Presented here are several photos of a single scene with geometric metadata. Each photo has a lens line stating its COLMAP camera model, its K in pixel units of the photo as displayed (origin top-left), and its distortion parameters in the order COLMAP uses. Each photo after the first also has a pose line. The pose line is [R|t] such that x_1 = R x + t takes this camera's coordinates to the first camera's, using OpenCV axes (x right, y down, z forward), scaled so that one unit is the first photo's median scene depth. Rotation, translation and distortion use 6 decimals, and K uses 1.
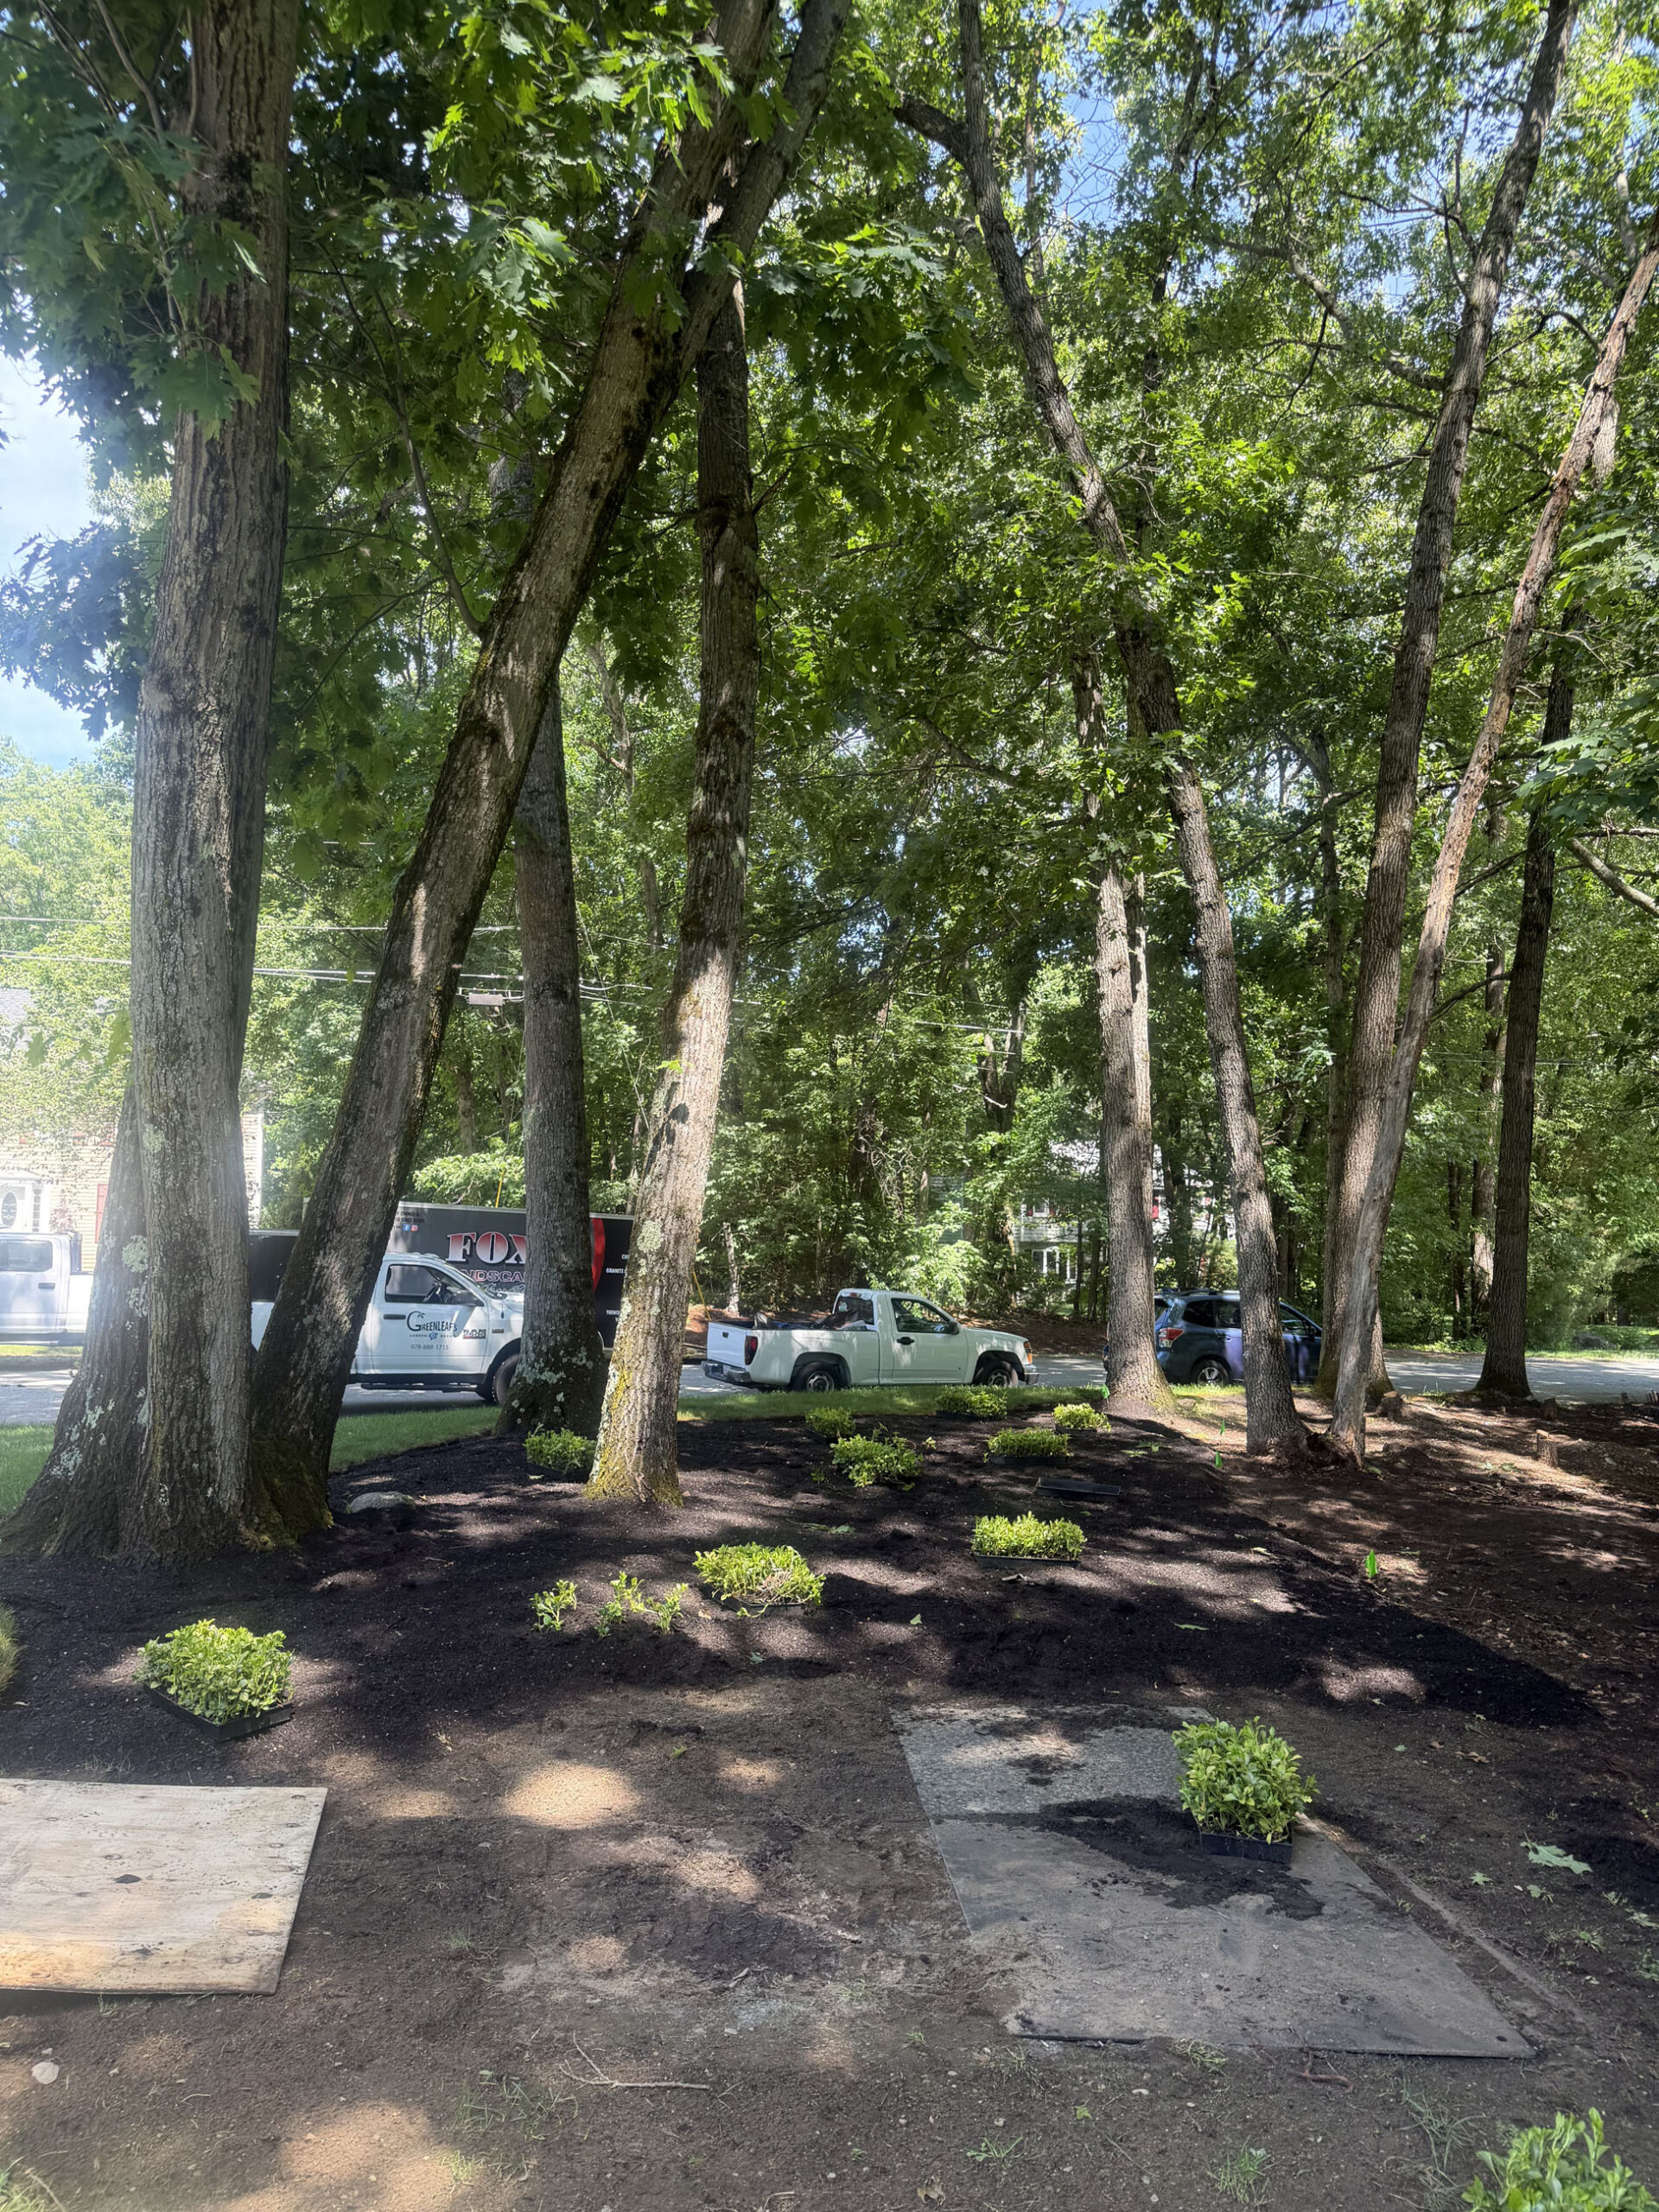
lens RADIAL K [[1546.0, 0, 812.8], [0, 1546.0, 1093.3], [0, 0, 1]] dist [0.158870, -0.207081]
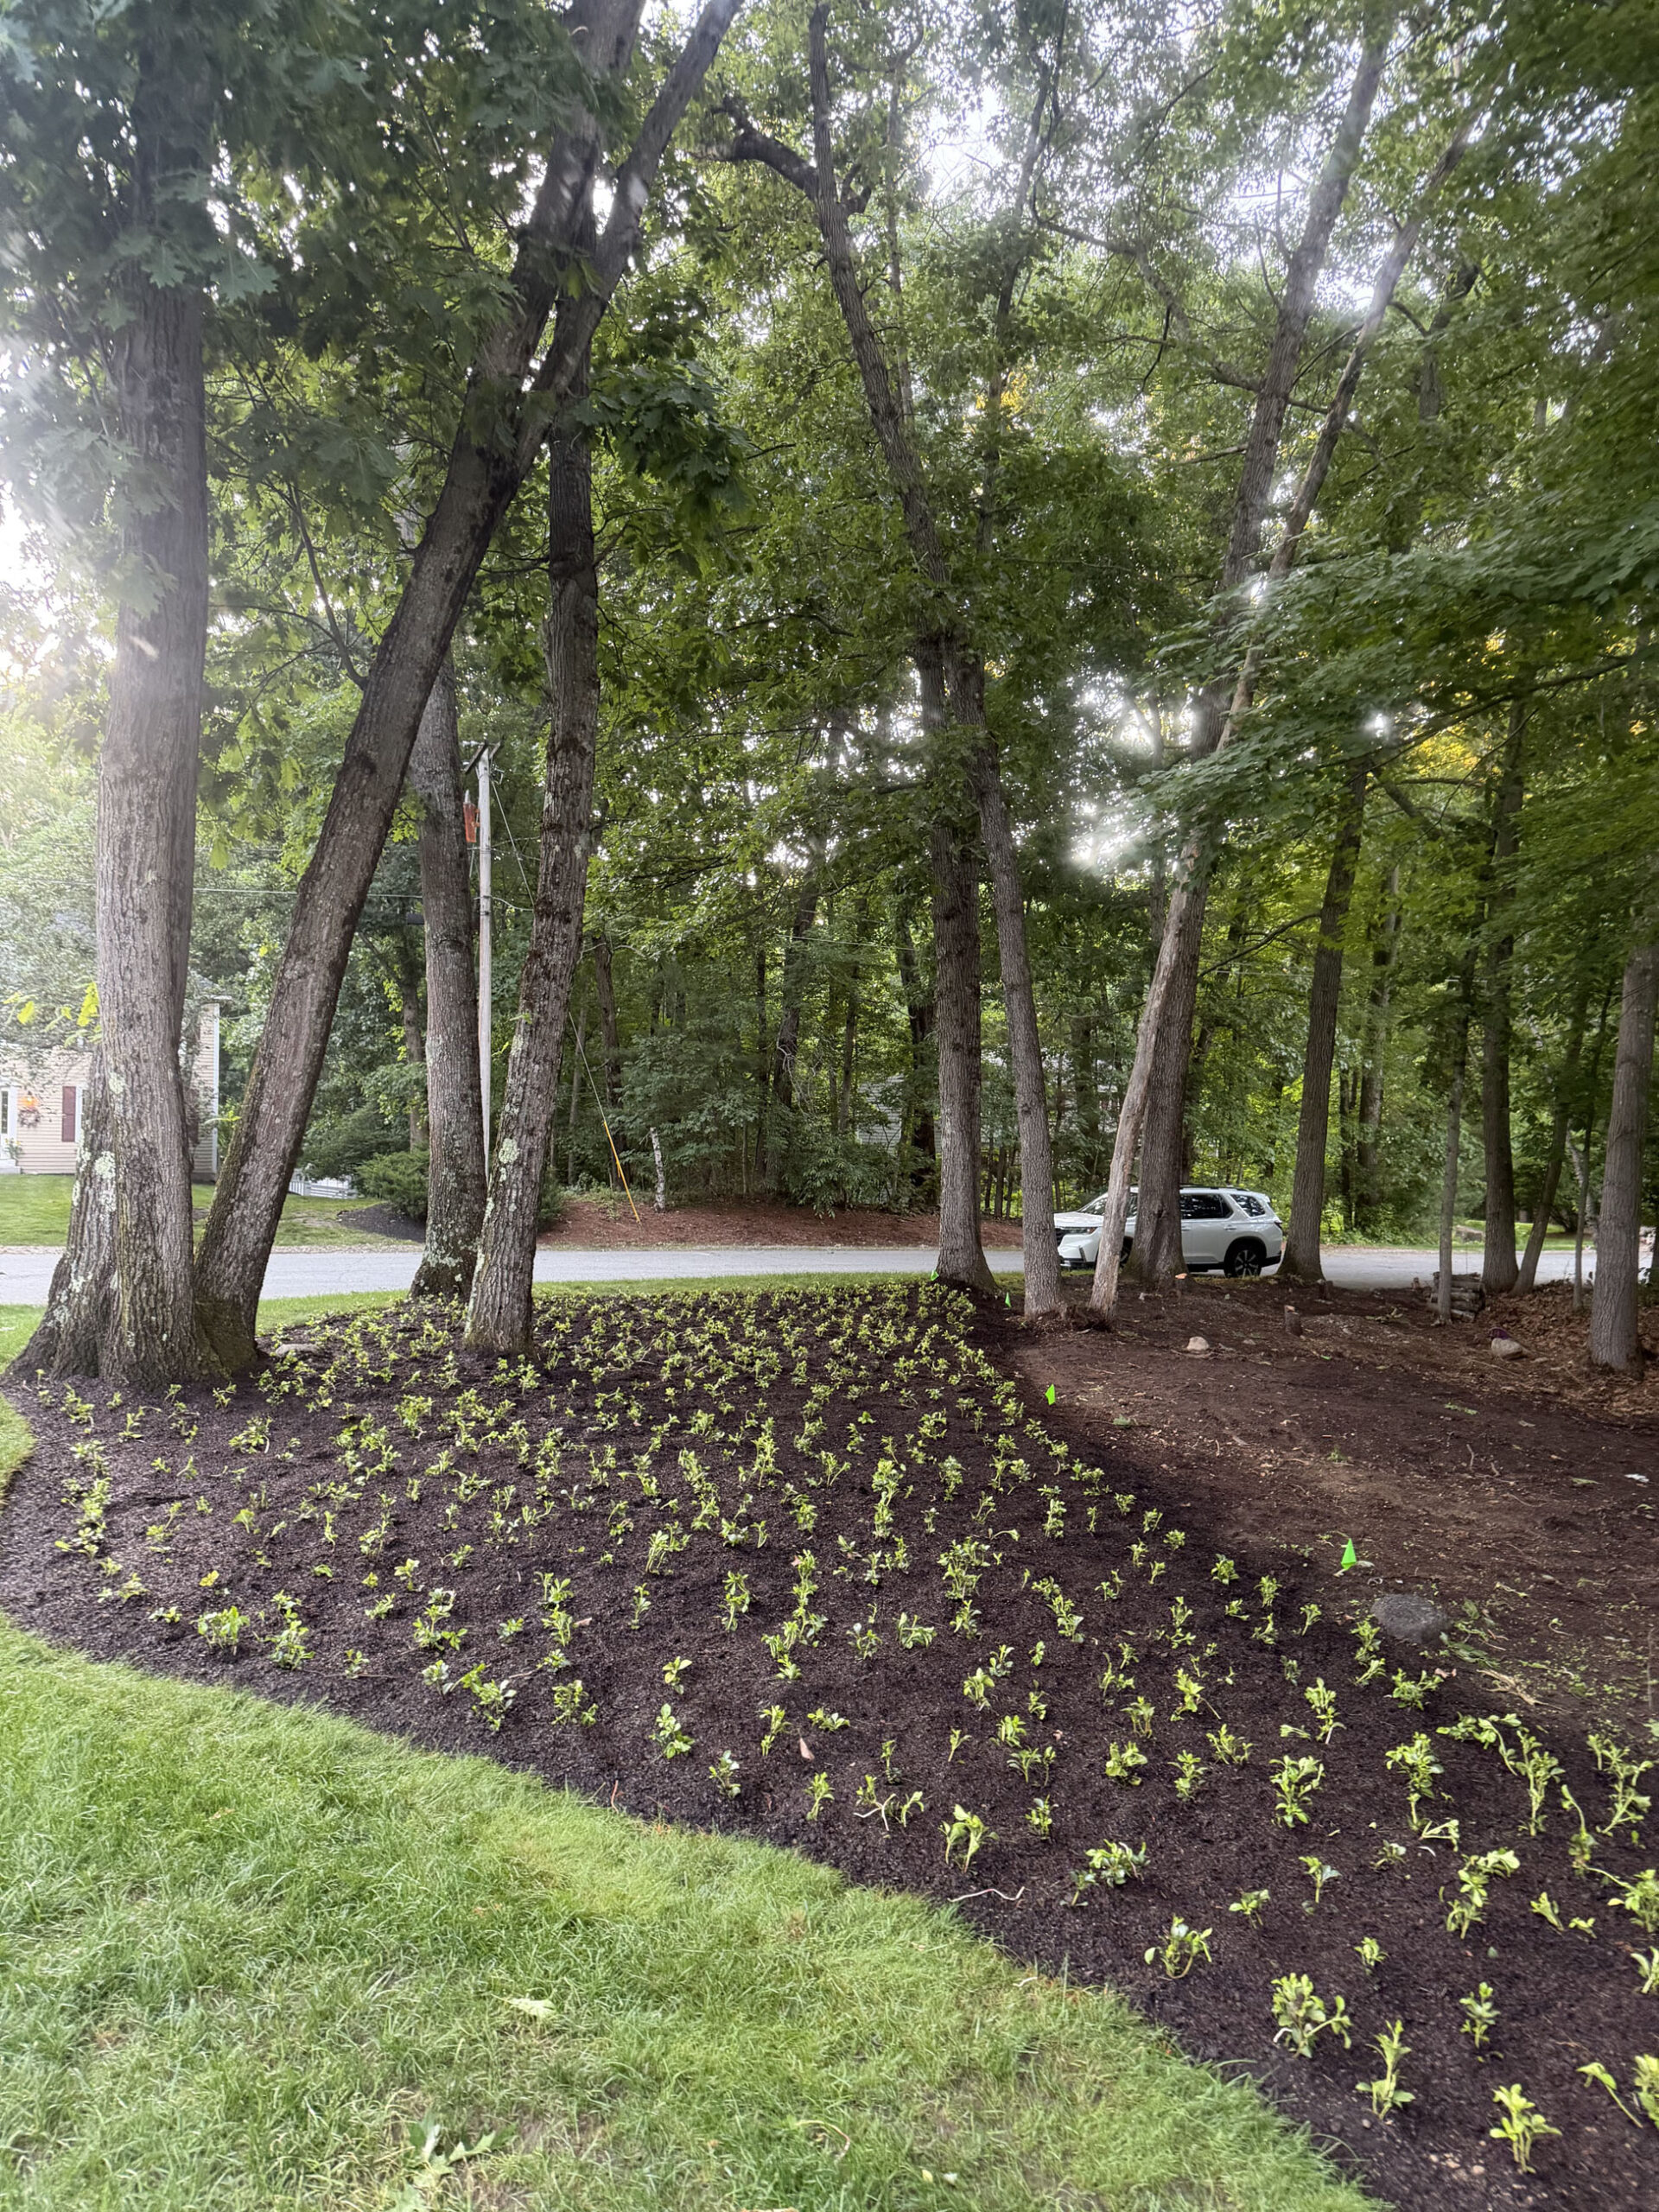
lens RADIAL K [[1546.0, 0, 812.8], [0, 1546.0, 1093.3], [0, 0, 1]] dist [0.158870, -0.207081]
pose [[0.999808, 0.002602, 0.019418, 0.123202], [-0.003834, 0.997962, 0.063695, -0.039161], [-0.019213, -0.063757, 0.997780, -0.294586]]
